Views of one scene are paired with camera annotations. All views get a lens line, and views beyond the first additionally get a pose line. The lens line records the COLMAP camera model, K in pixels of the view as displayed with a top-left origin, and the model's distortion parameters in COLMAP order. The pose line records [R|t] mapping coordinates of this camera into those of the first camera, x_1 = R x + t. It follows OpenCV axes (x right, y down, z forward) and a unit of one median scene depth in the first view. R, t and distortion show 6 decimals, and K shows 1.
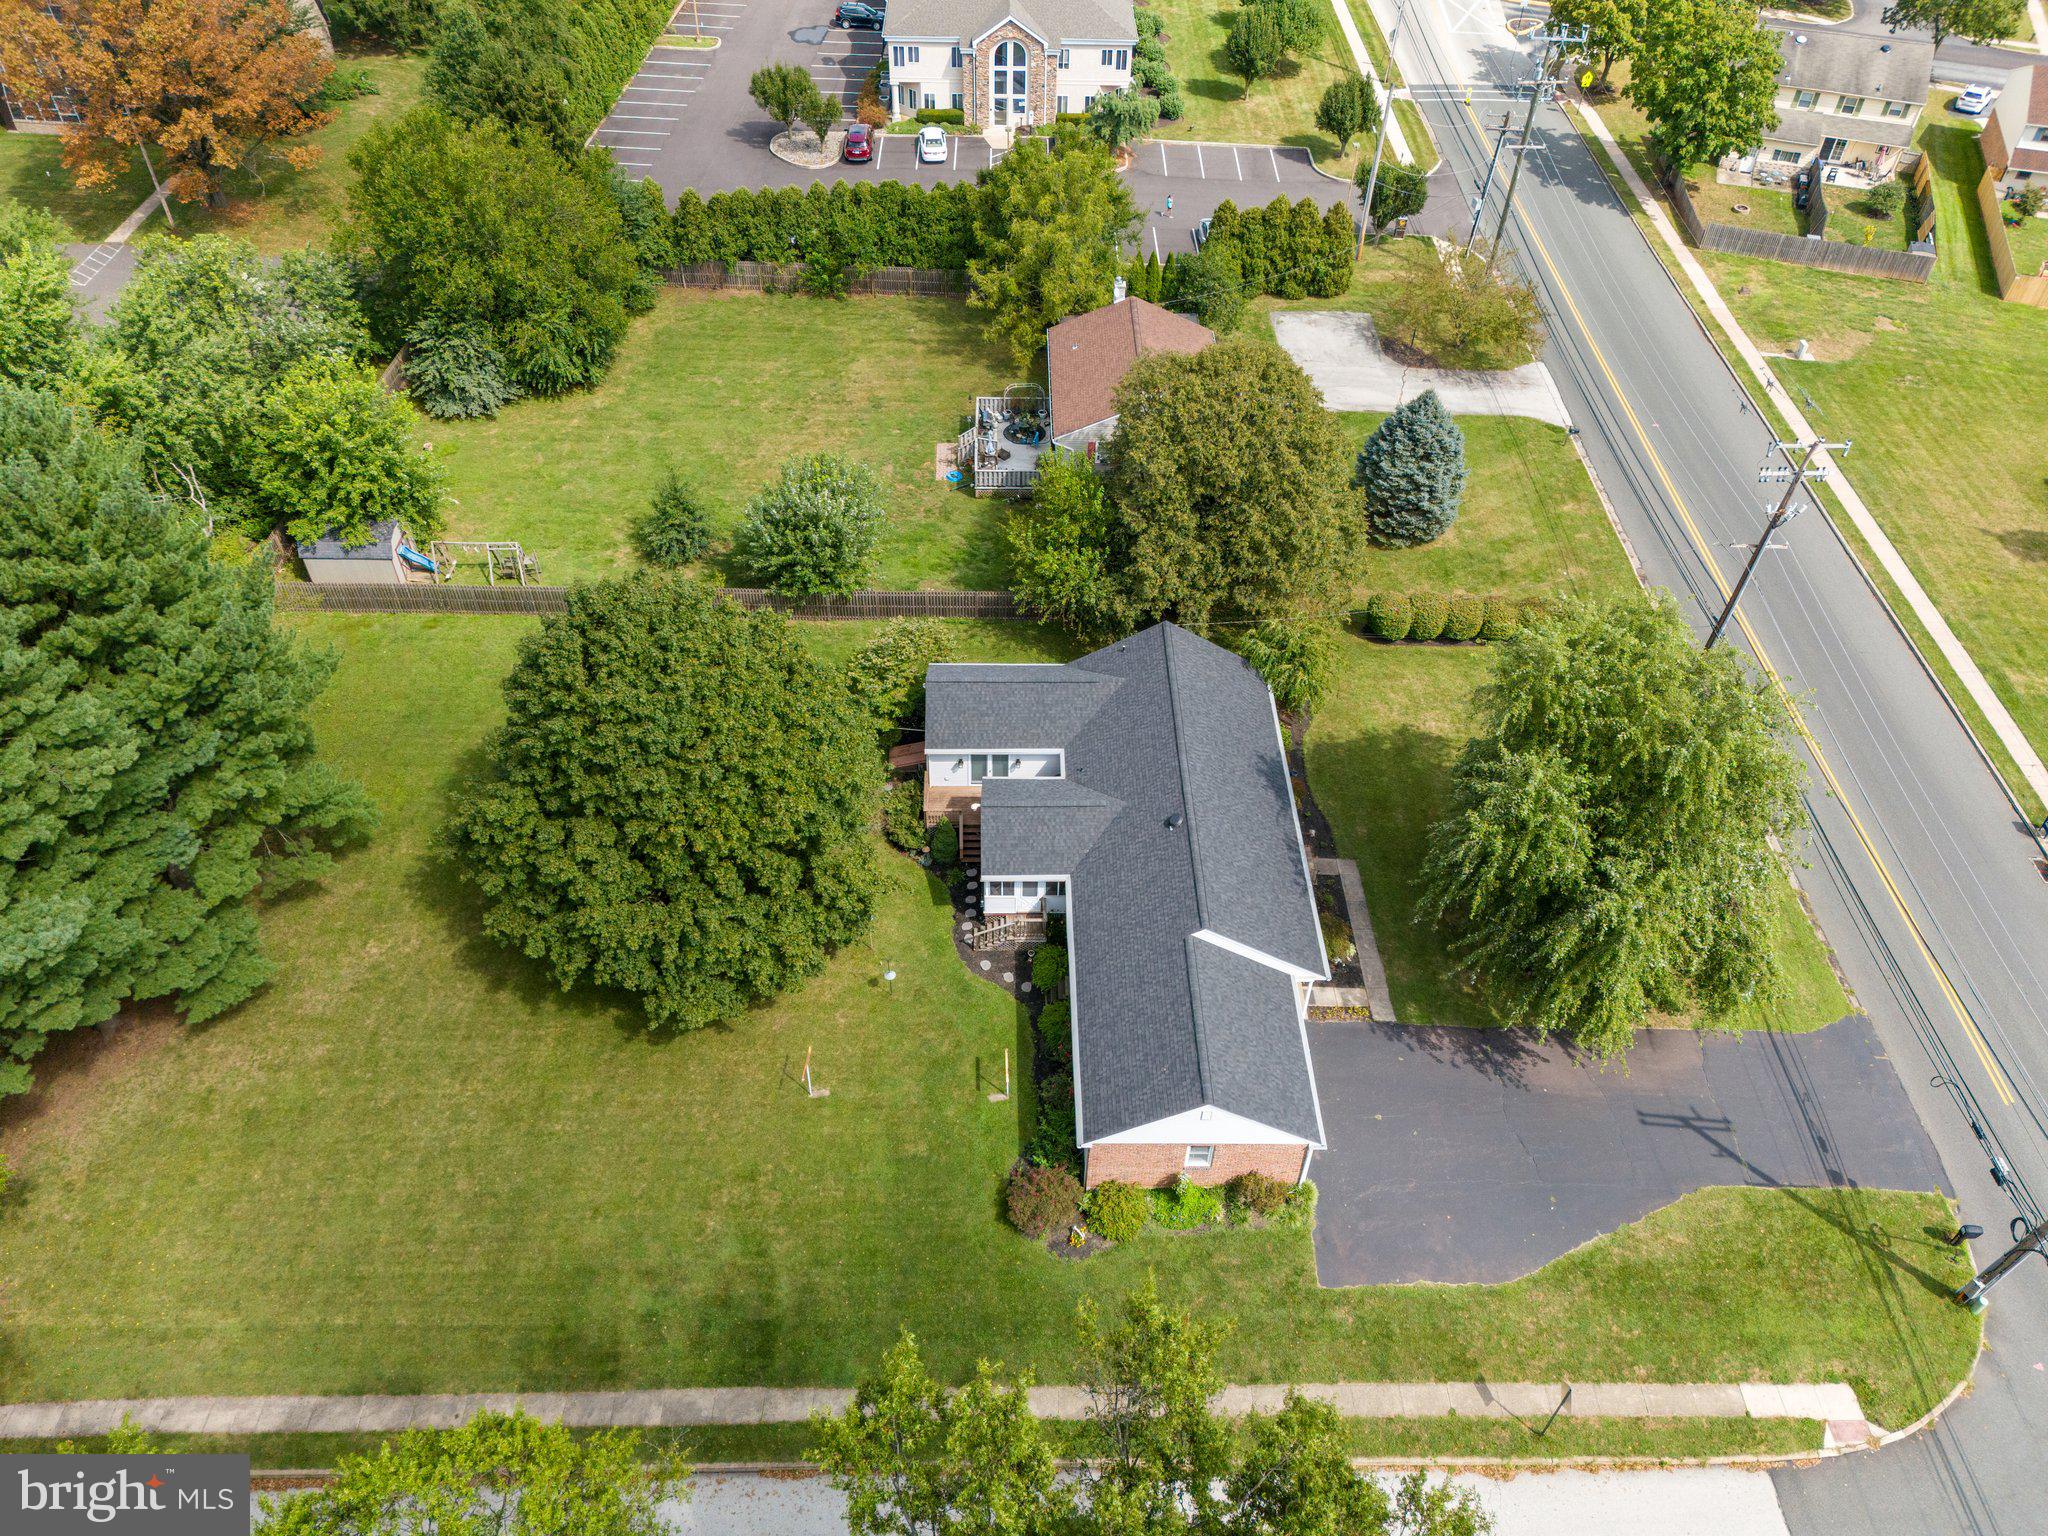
lens RADIAL K [[1504.7, 0, 1018.6], [0, 1504.7, 779.4], [0, 0, 1]] dist [0.072398, -0.065062]
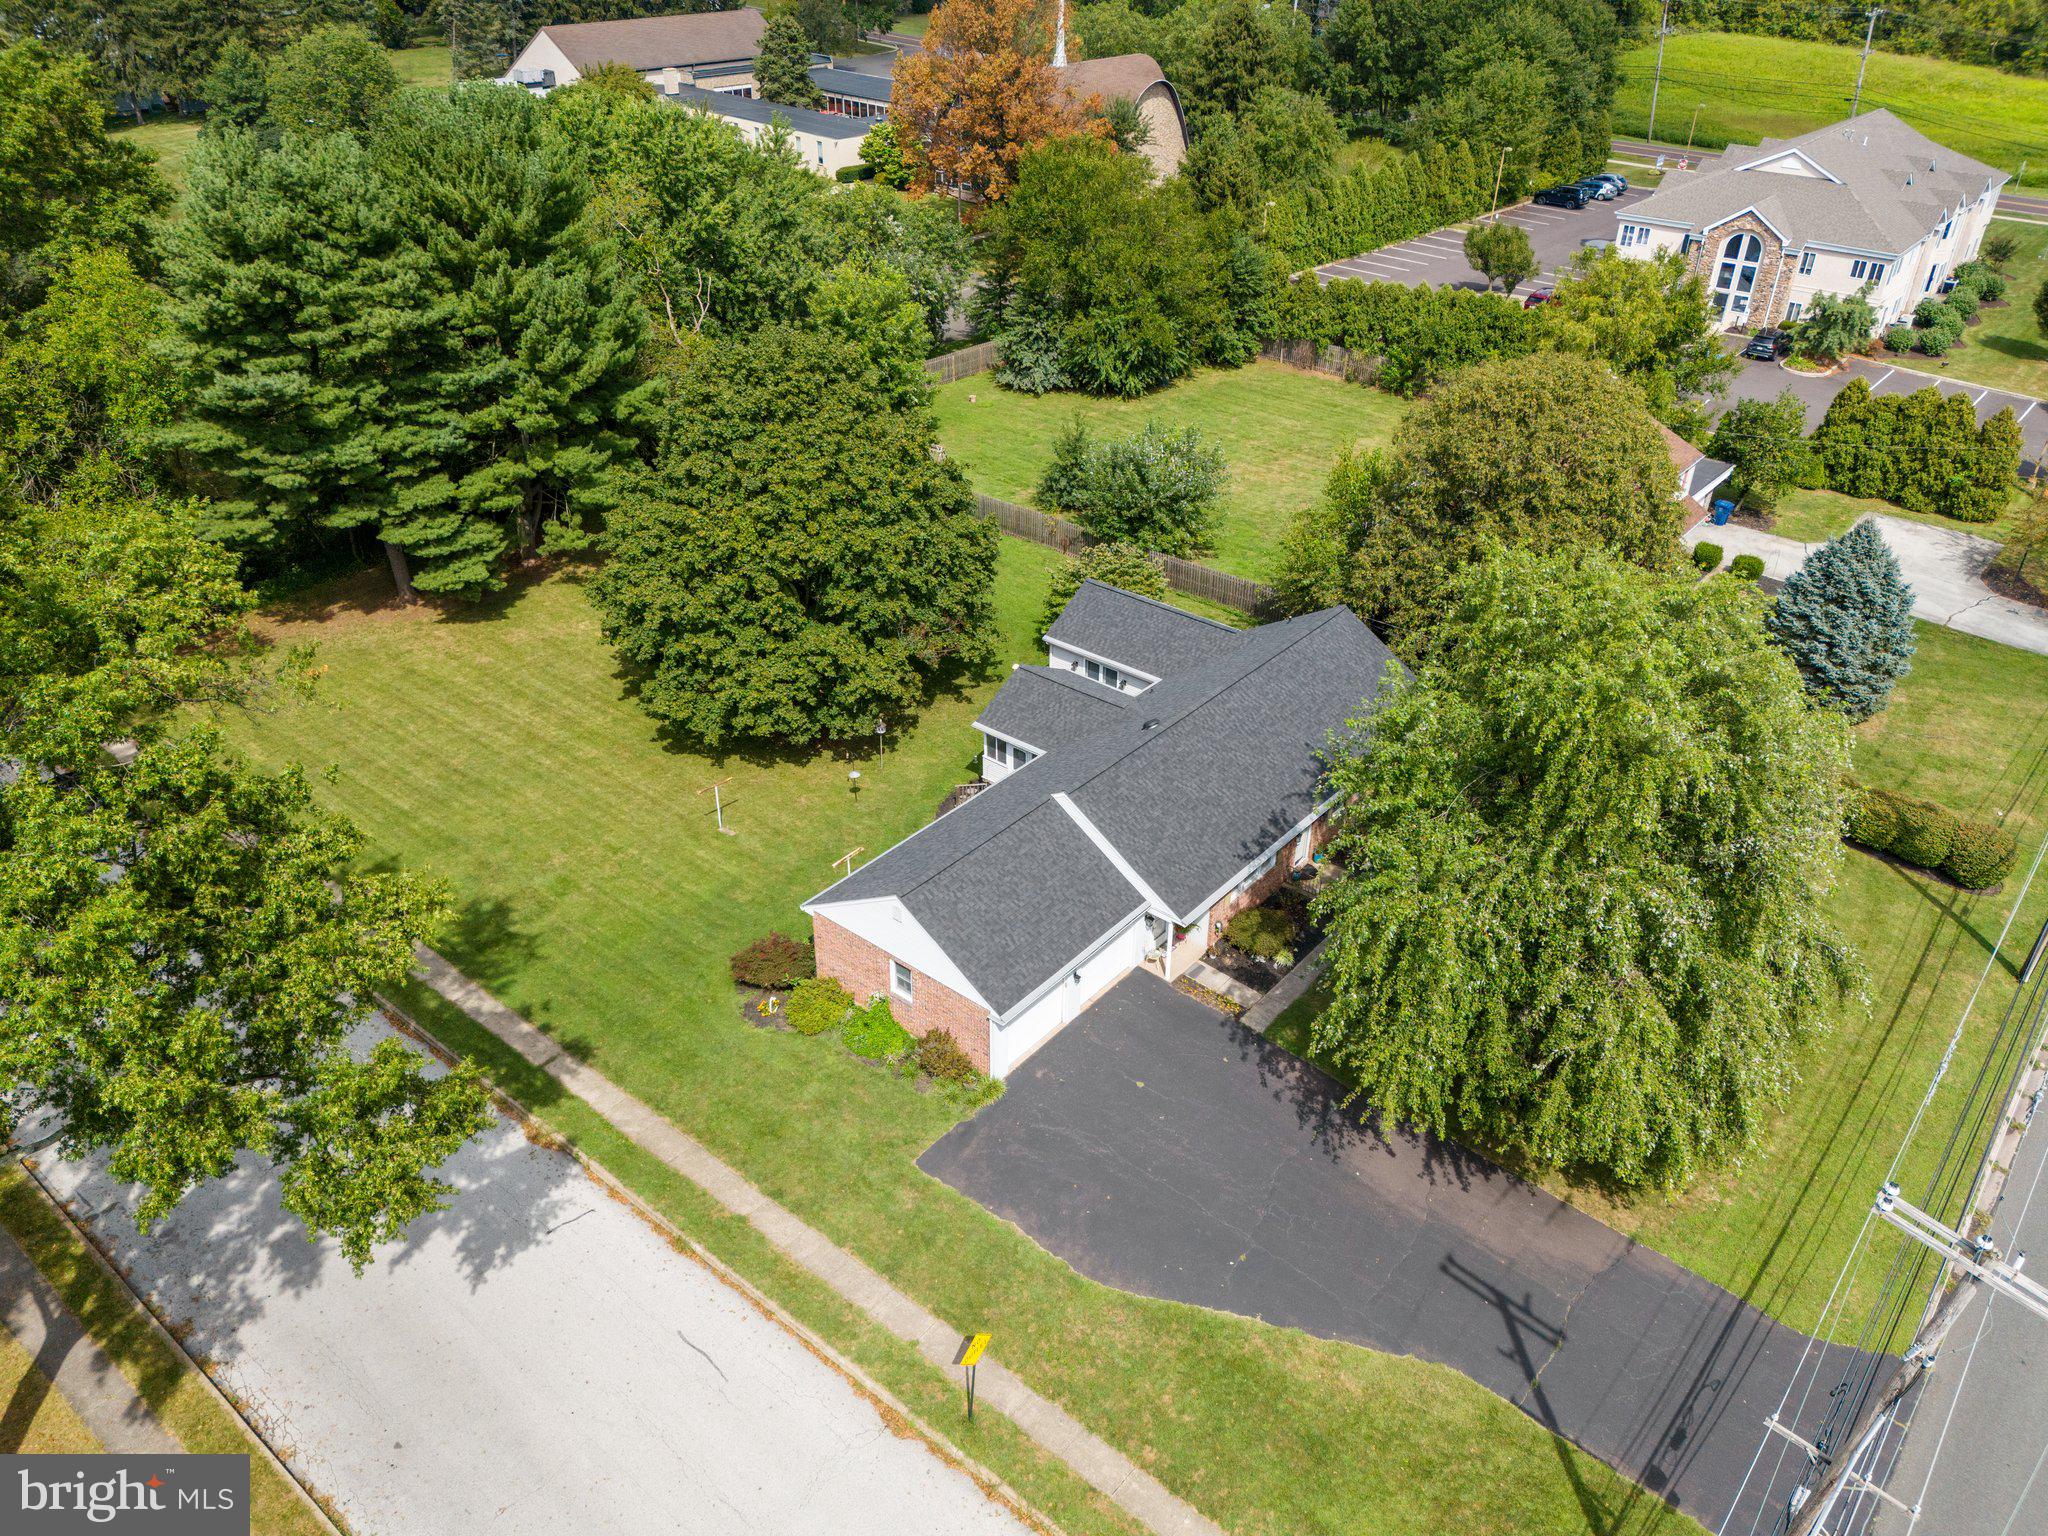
lens RADIAL K [[1504.7, 0, 1018.6], [0, 1504.7, 779.4], [0, 0, 1]] dist [0.072398, -0.065062]
pose [[0.758522, 0.343439, -0.553800, 0.519735], [-0.457616, 0.885768, -0.077473, 0.153104], [0.463931, 0.312193, 0.829038, 0.227214]]
